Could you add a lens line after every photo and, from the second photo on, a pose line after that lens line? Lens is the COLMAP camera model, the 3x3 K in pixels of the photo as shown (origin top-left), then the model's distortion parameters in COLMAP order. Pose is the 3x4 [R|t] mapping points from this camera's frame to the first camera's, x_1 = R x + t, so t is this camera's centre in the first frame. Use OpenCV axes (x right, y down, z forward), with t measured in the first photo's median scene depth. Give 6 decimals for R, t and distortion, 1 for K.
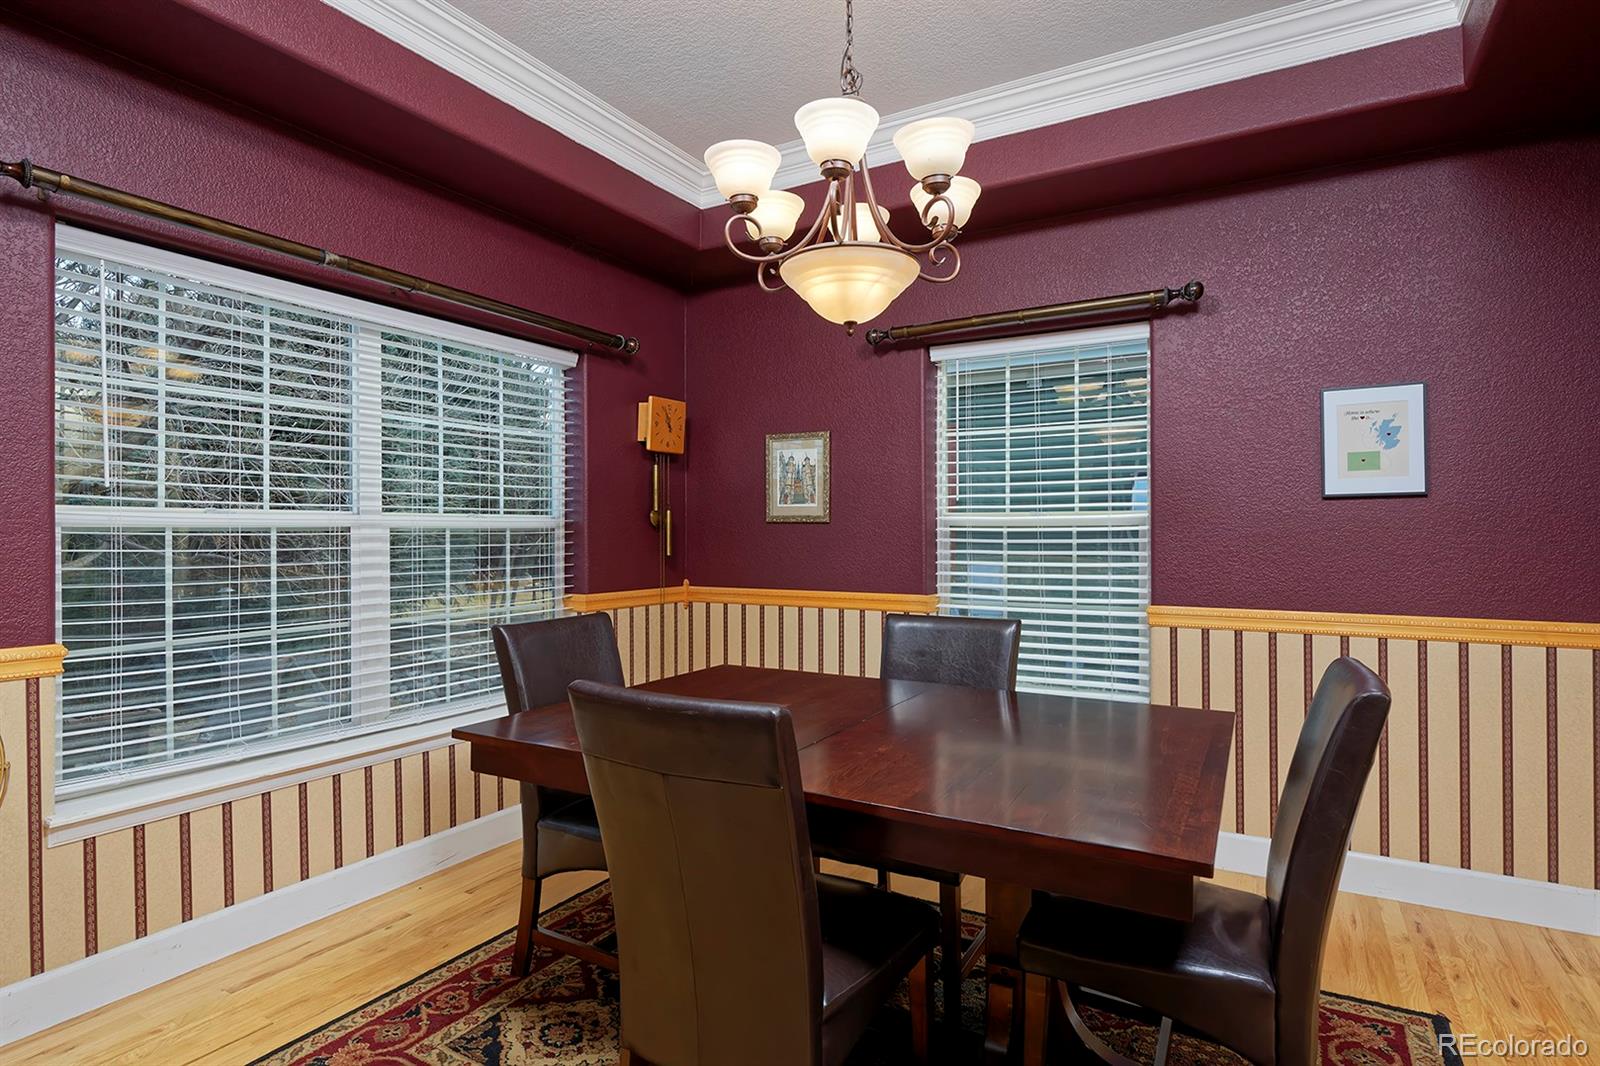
lens RADIAL K [[840.0, 0, 795.5], [0, 840.0, 532.3], [0, 0, 1]] dist [0.002646, 0.000178]
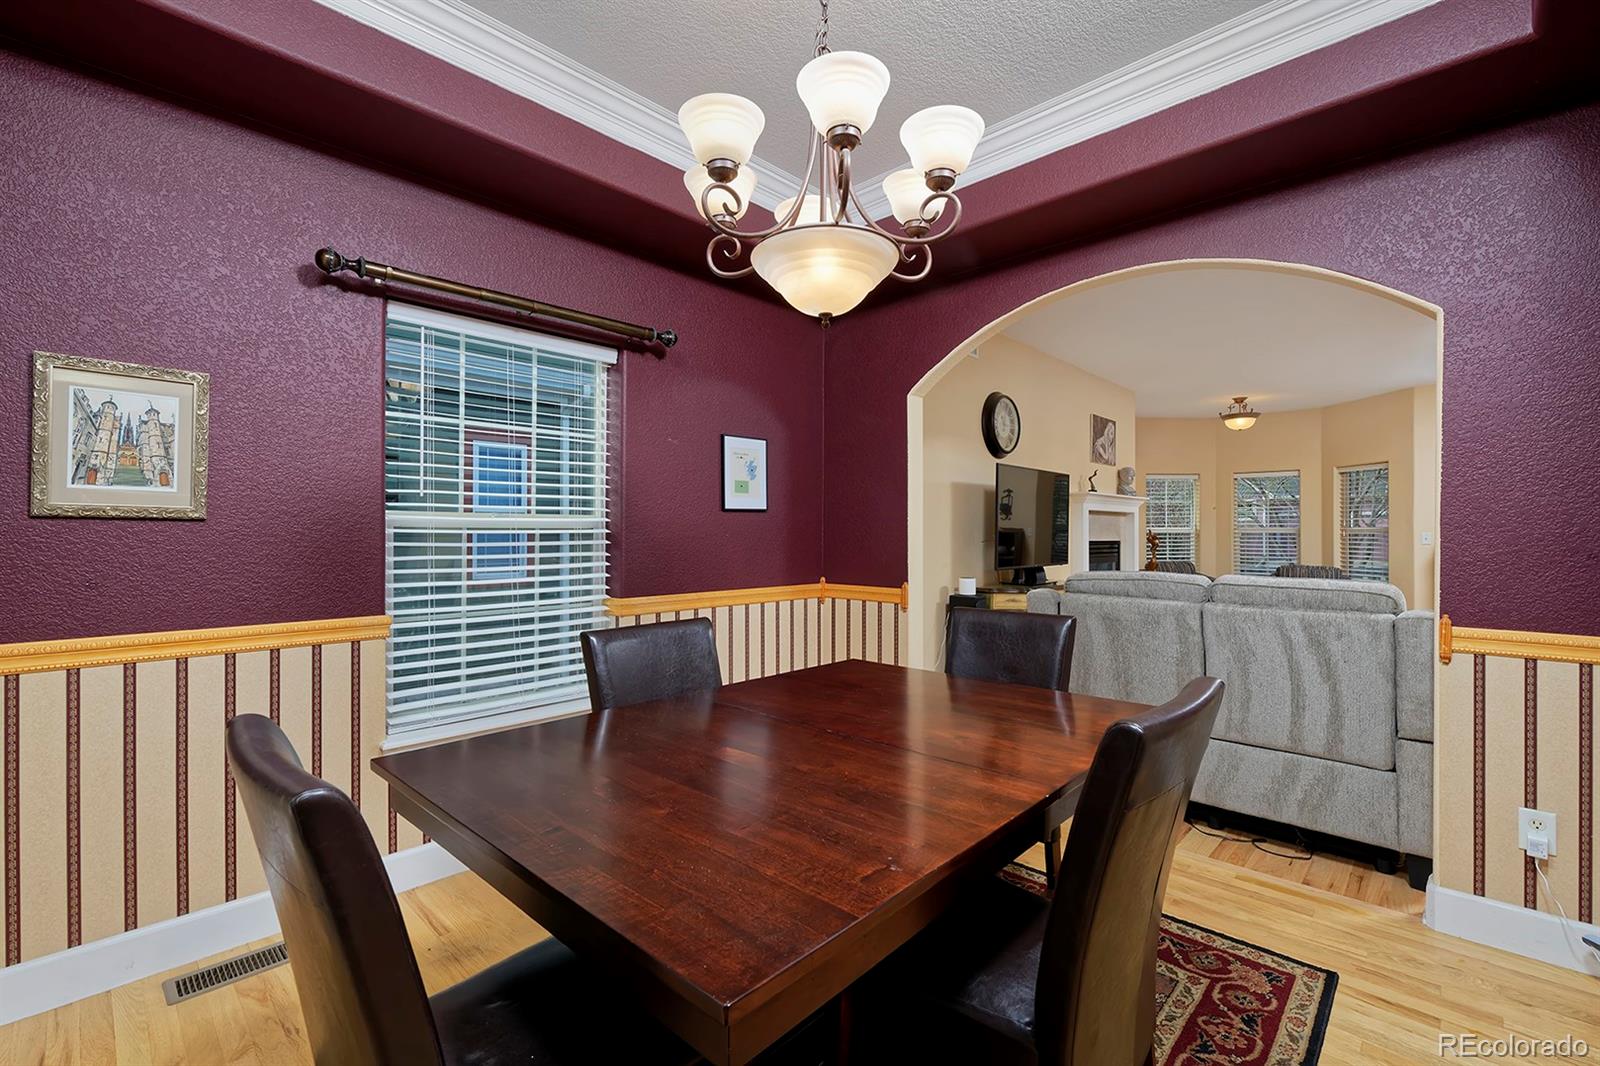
lens RADIAL K [[701.1, 0, 799.9], [0, 701.1, 528.5], [0, 0, 1]] dist [-0.003361, -0.000282]
pose [[0.234789, 0.008585, 0.972008, -0.435340], [-0.000256, 0.999962, -0.008770, -0.000201], [-0.972046, 0.001810, 0.234783, 0.528246]]
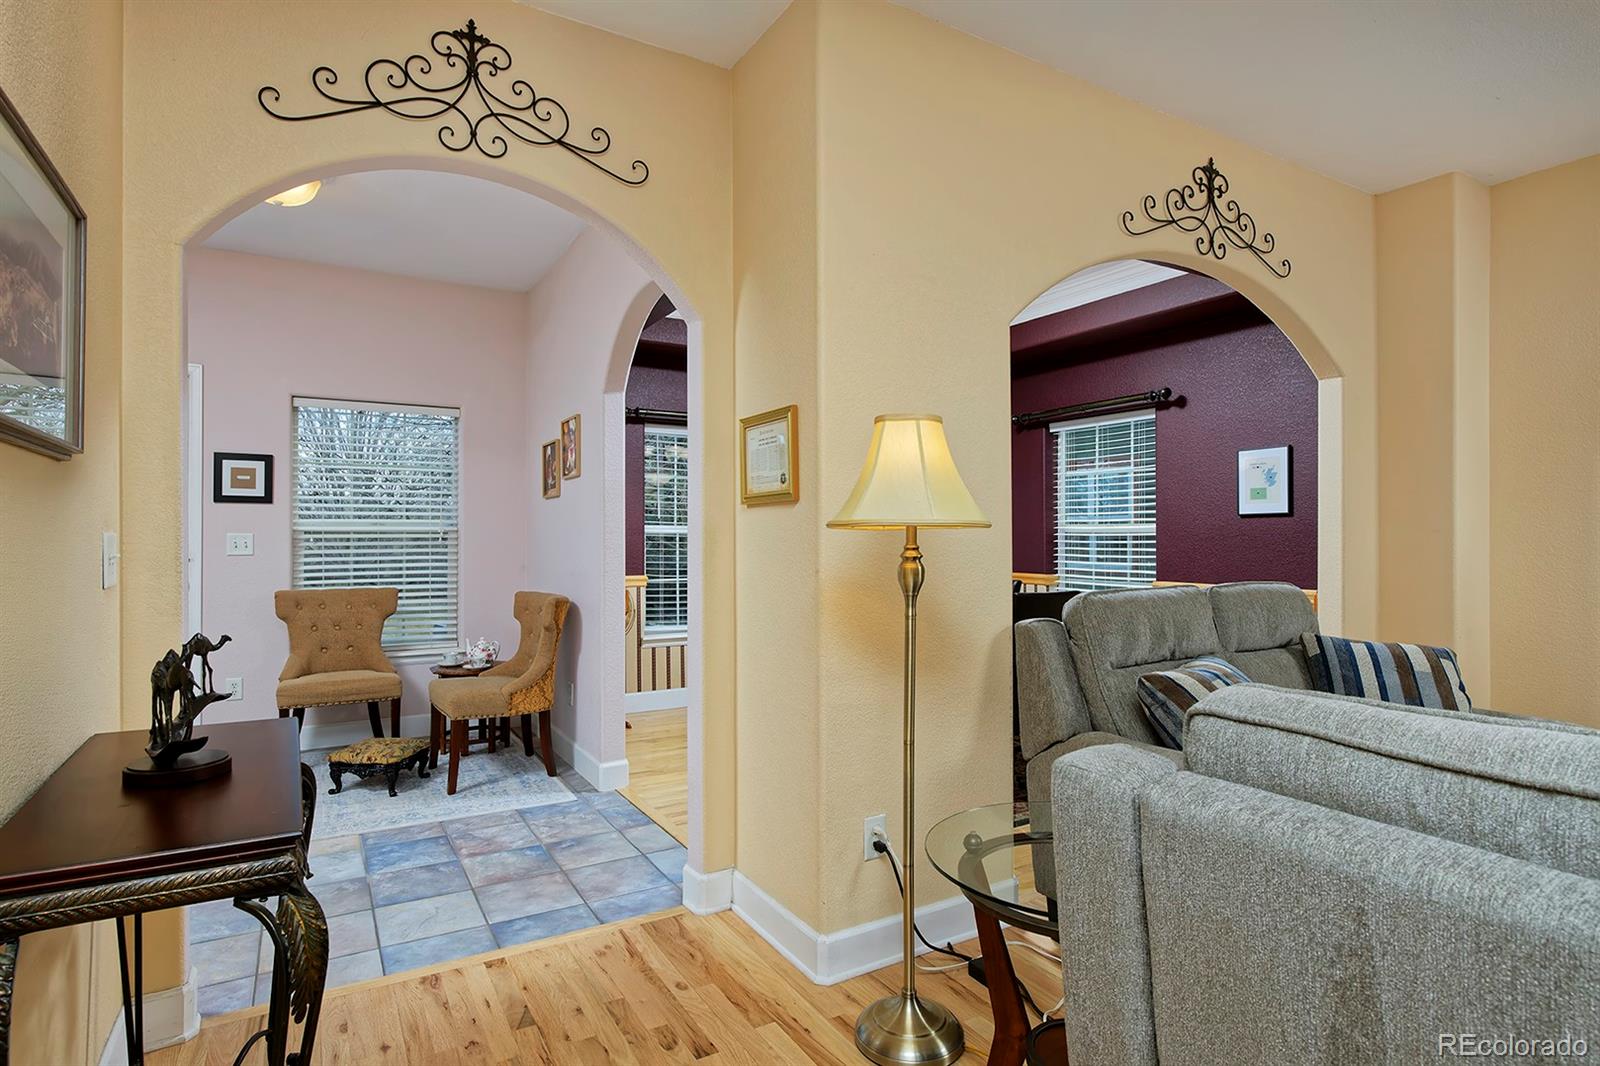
lens RADIAL K [[830.1, 0, 800.0], [0, 830.1, 533.0], [0, 0, 1]] dist [-0.002432, -0.001127]
pose [[0.870738, -0.000417, -0.491747, 0.599608], [-0.000606, 0.999998, -0.001921, -0.003506], [0.491746, 0.001970, 0.870736, -0.741663]]
